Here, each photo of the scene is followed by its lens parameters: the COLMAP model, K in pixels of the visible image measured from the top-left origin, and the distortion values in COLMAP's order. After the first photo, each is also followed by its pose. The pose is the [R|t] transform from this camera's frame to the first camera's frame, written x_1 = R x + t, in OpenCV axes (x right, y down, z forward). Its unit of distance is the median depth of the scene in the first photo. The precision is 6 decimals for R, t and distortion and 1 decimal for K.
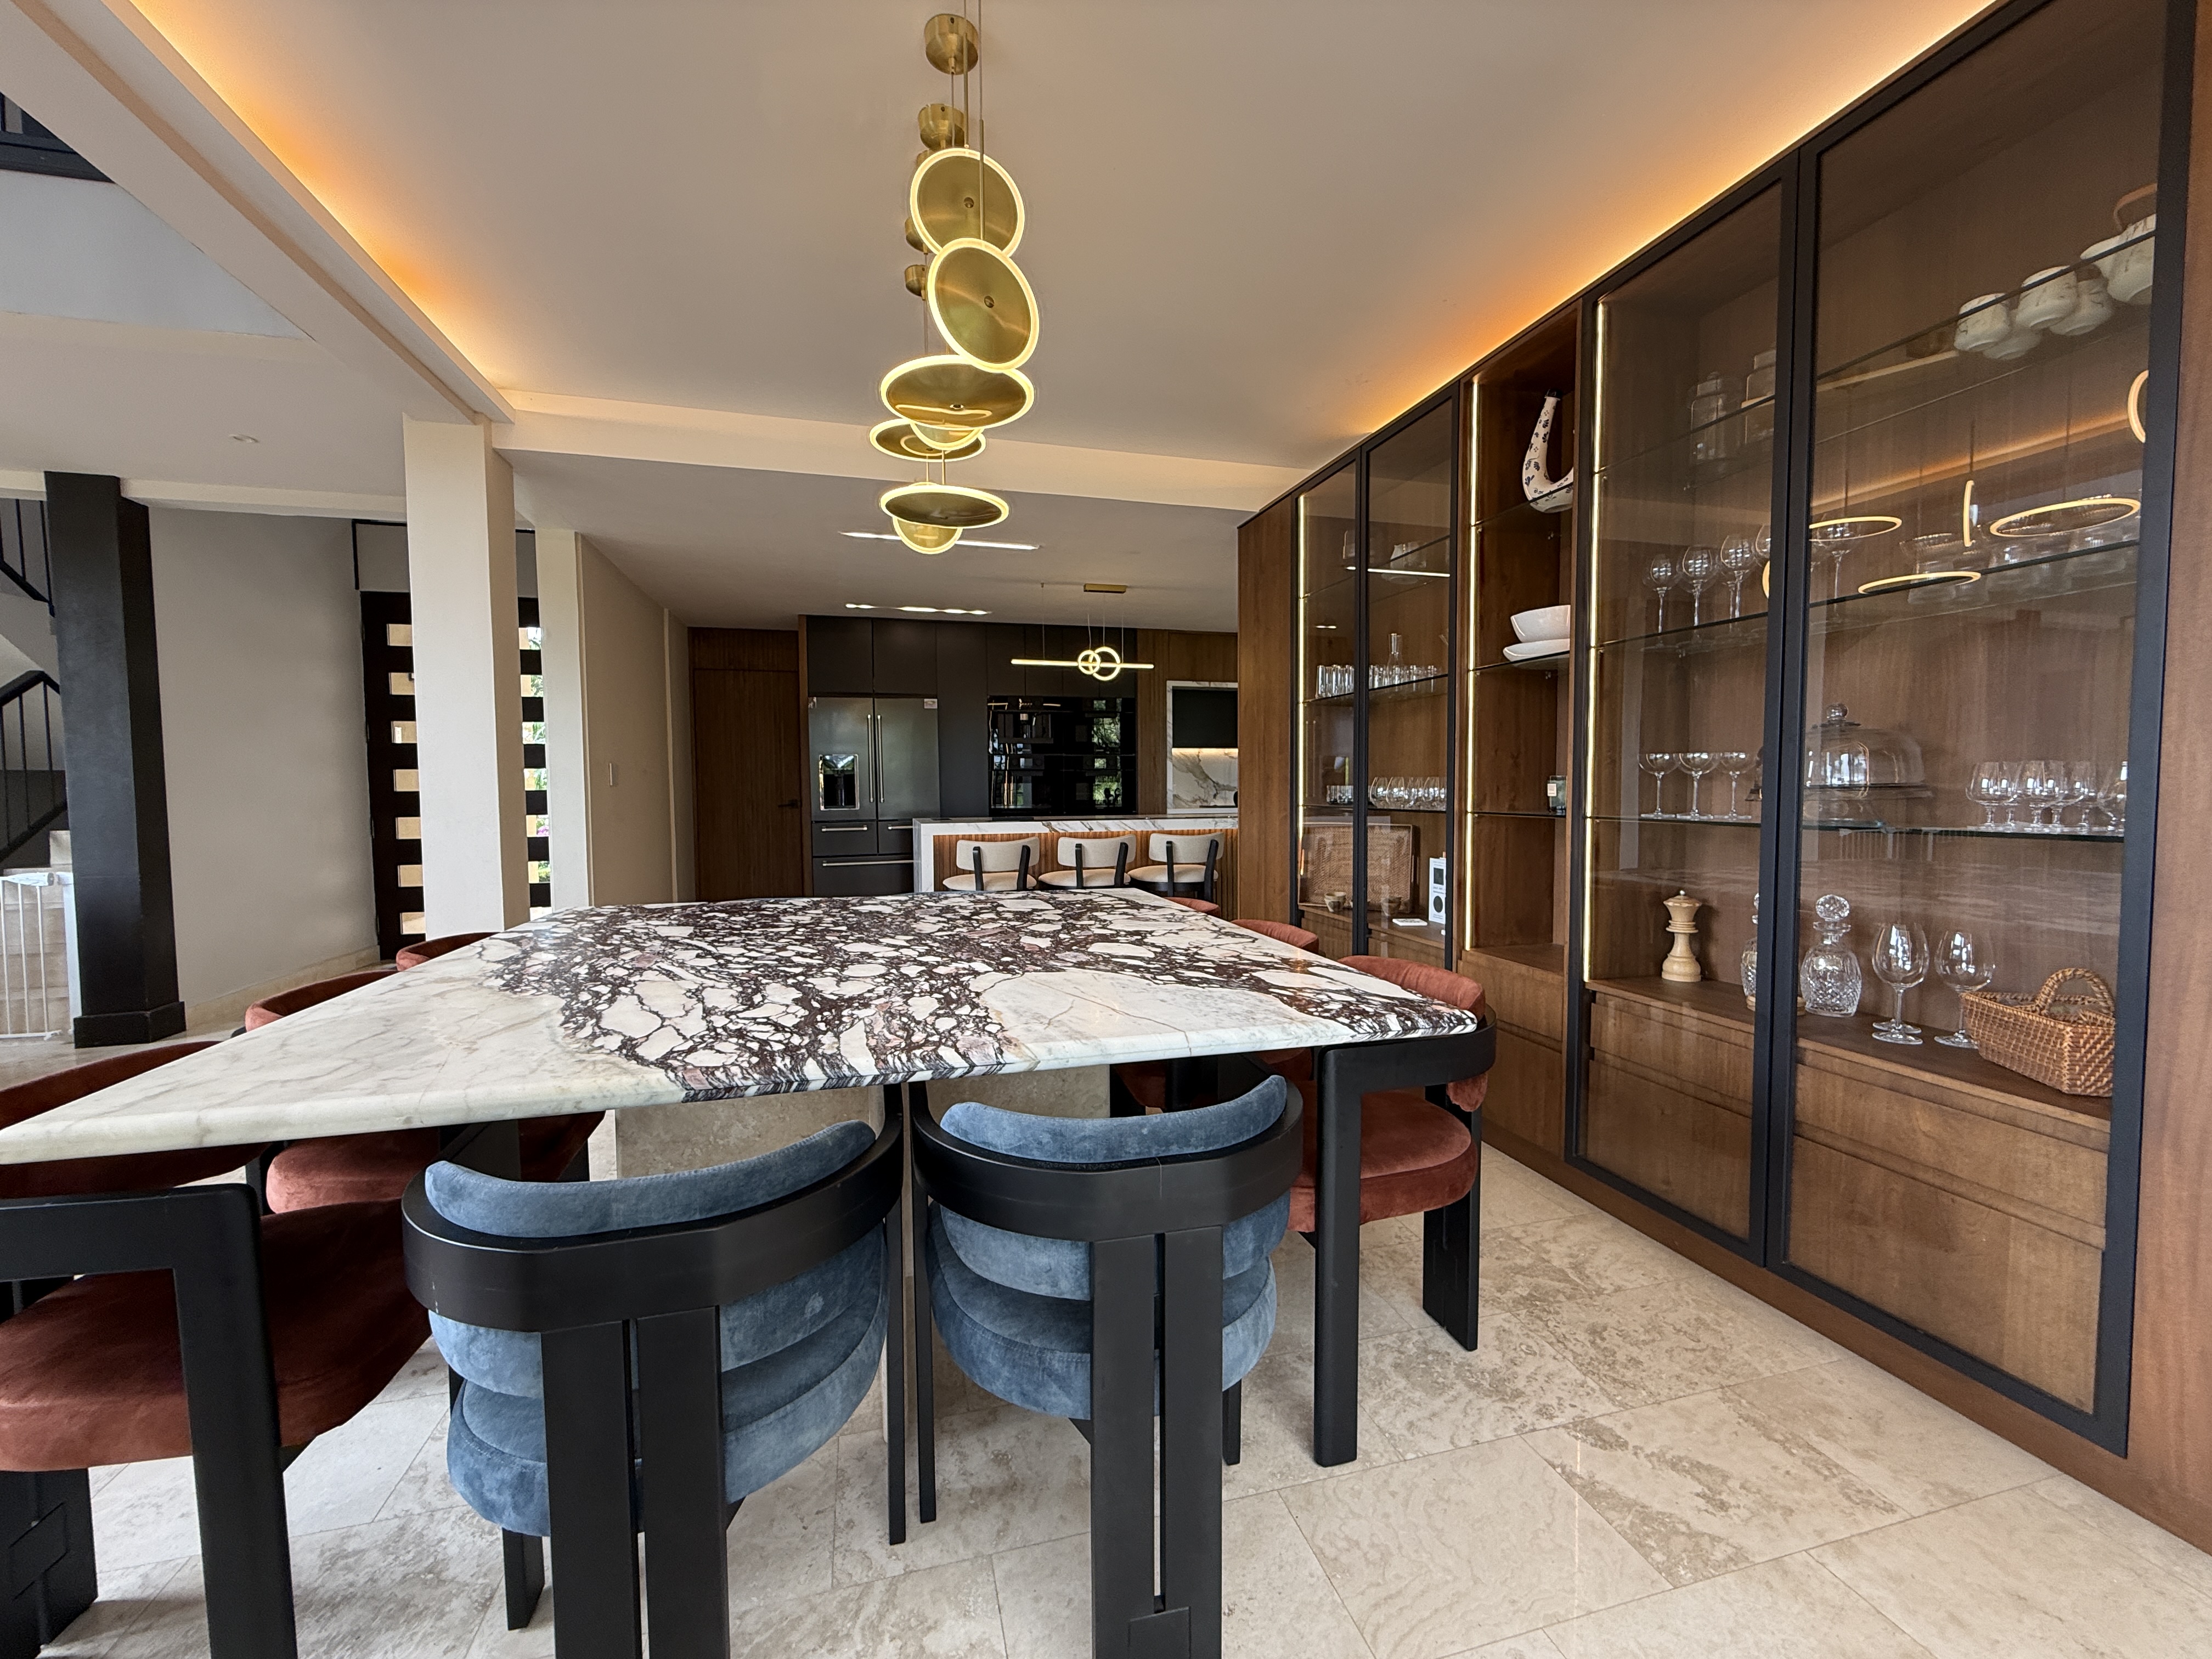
lens RADIAL K [[881.6, 0, 1106.0], [0, 881.6, 829.5], [0, 0, 1]] dist [-0.001771, 0.000437]
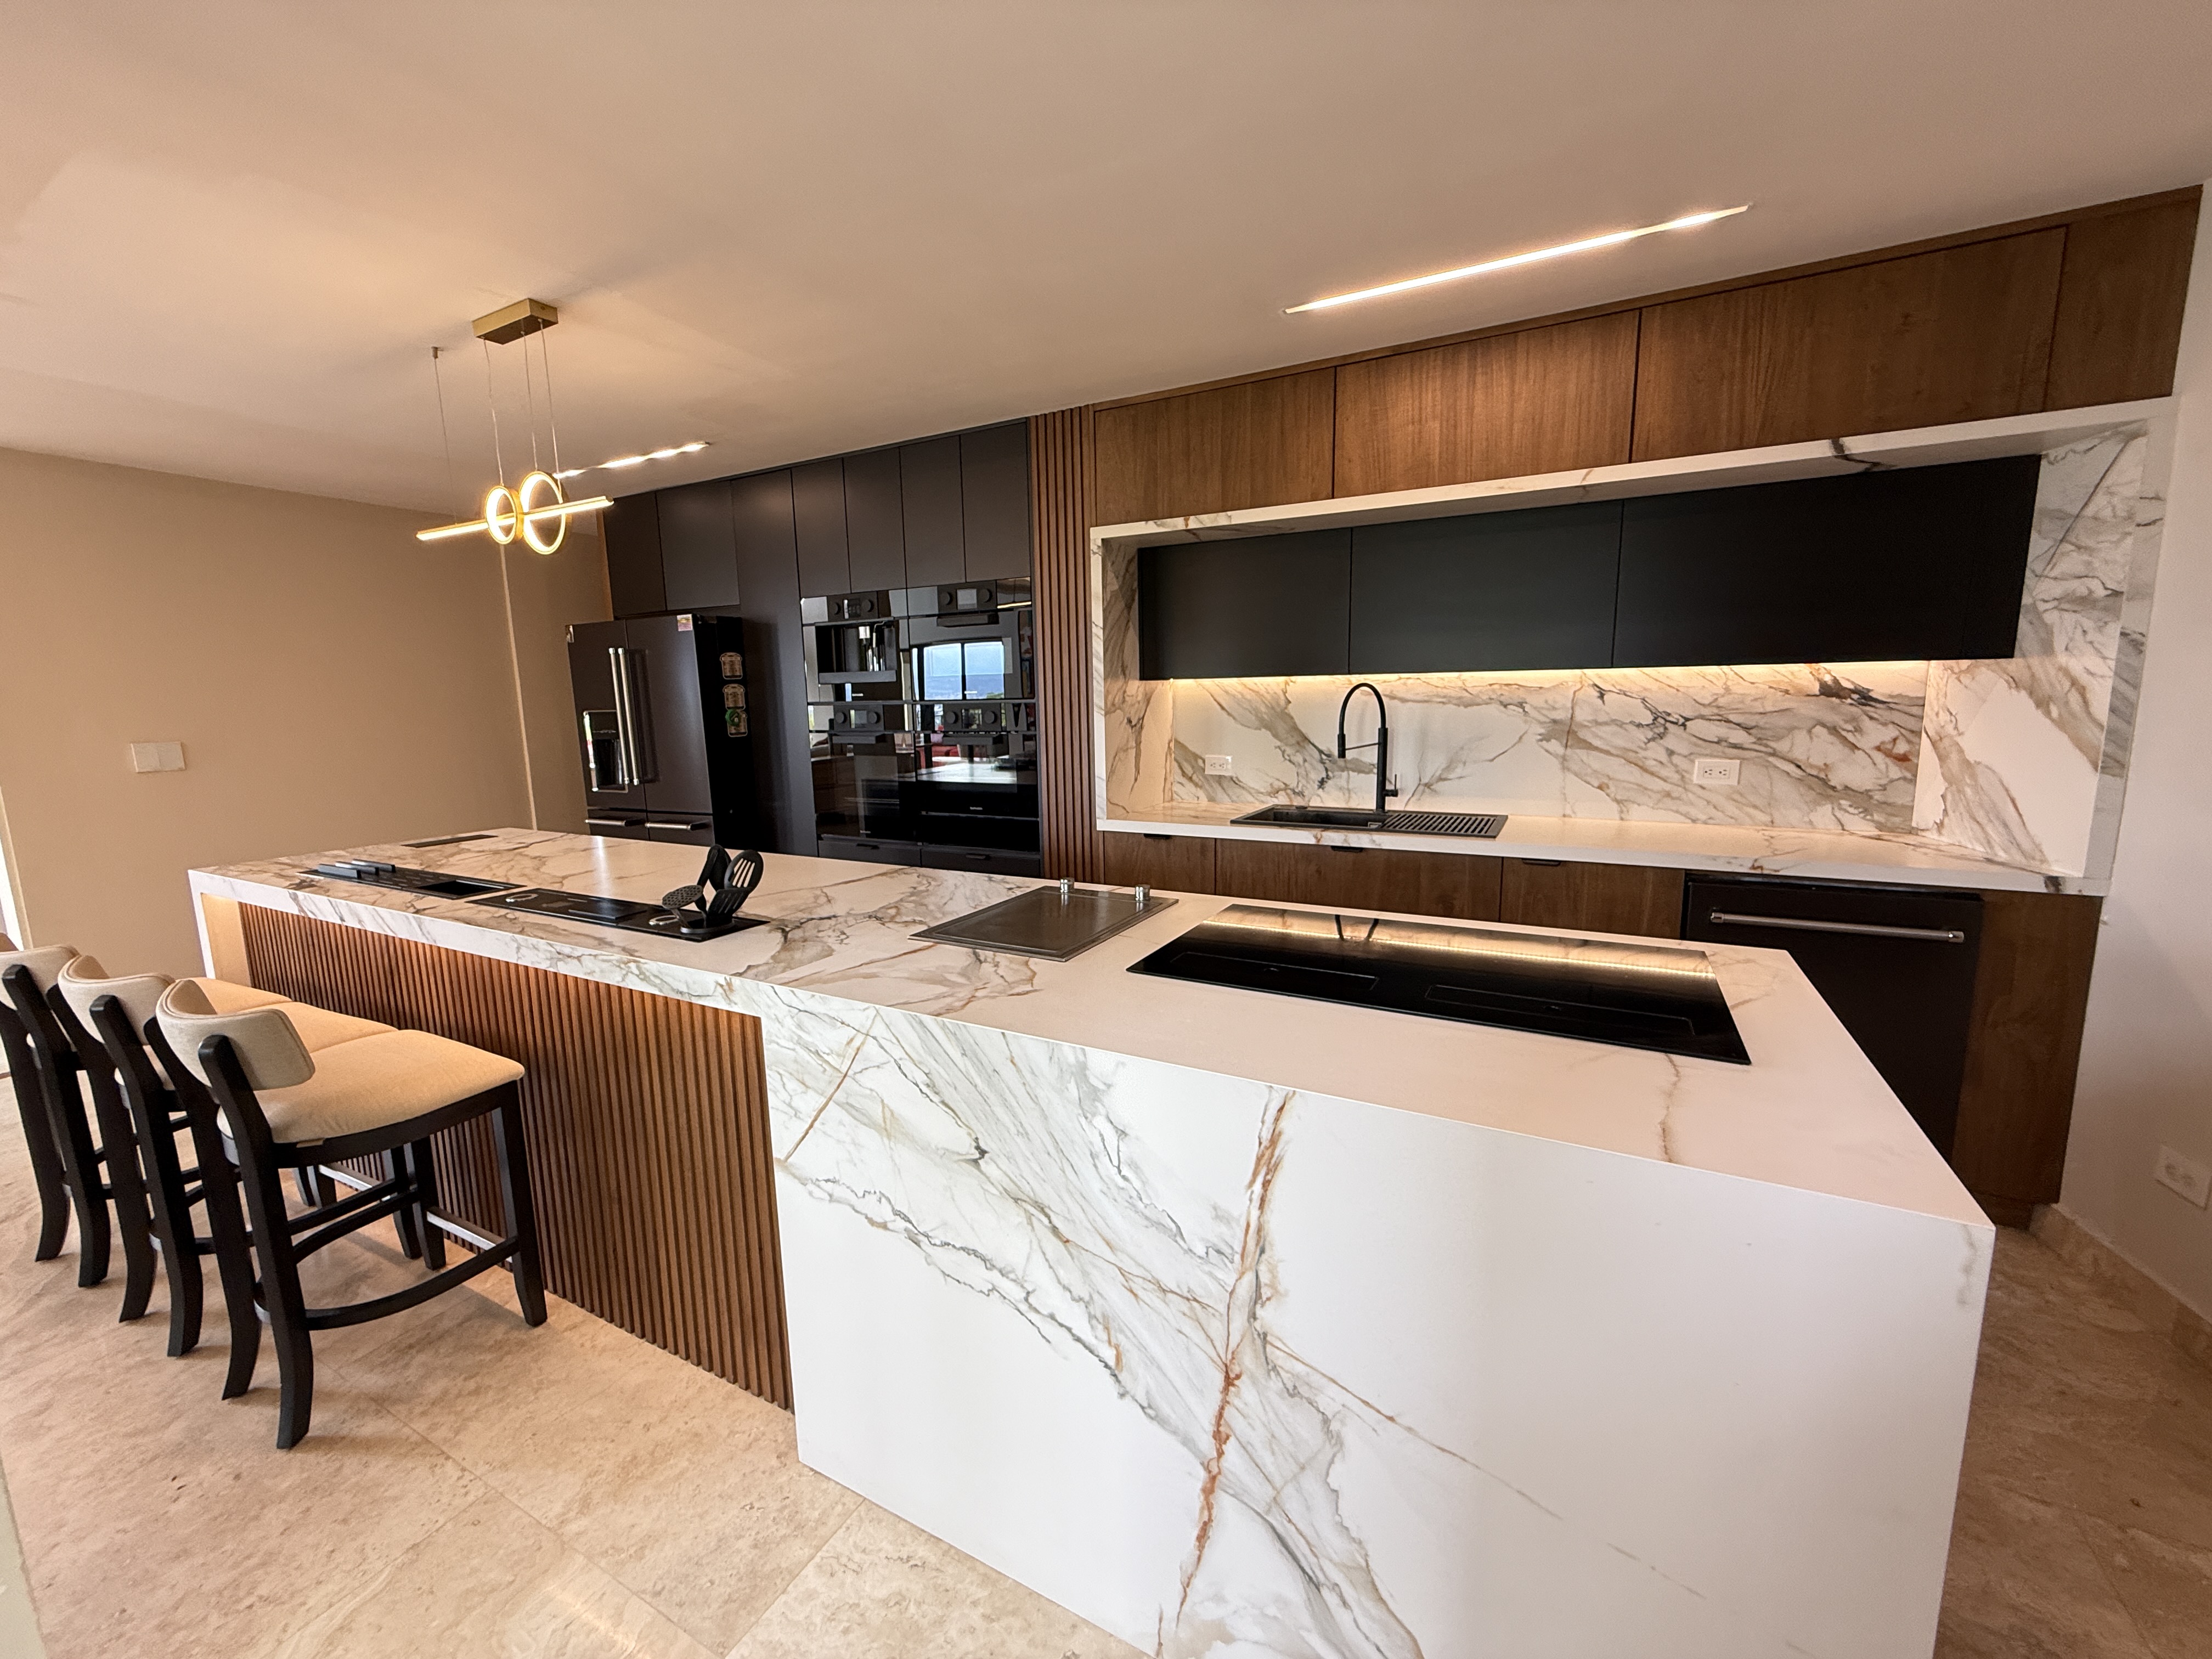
lens RADIAL K [[881.6, 0, 1106.0], [0, 881.6, 829.5], [0, 0, 1]] dist [-0.001771, 0.000437]
pose [[0.723082, 0.097173, -0.683893, 0.419312], [-0.020007, 0.992587, 0.119881, -0.078317], [0.690472, -0.073001, 0.719666, 0.733796]]
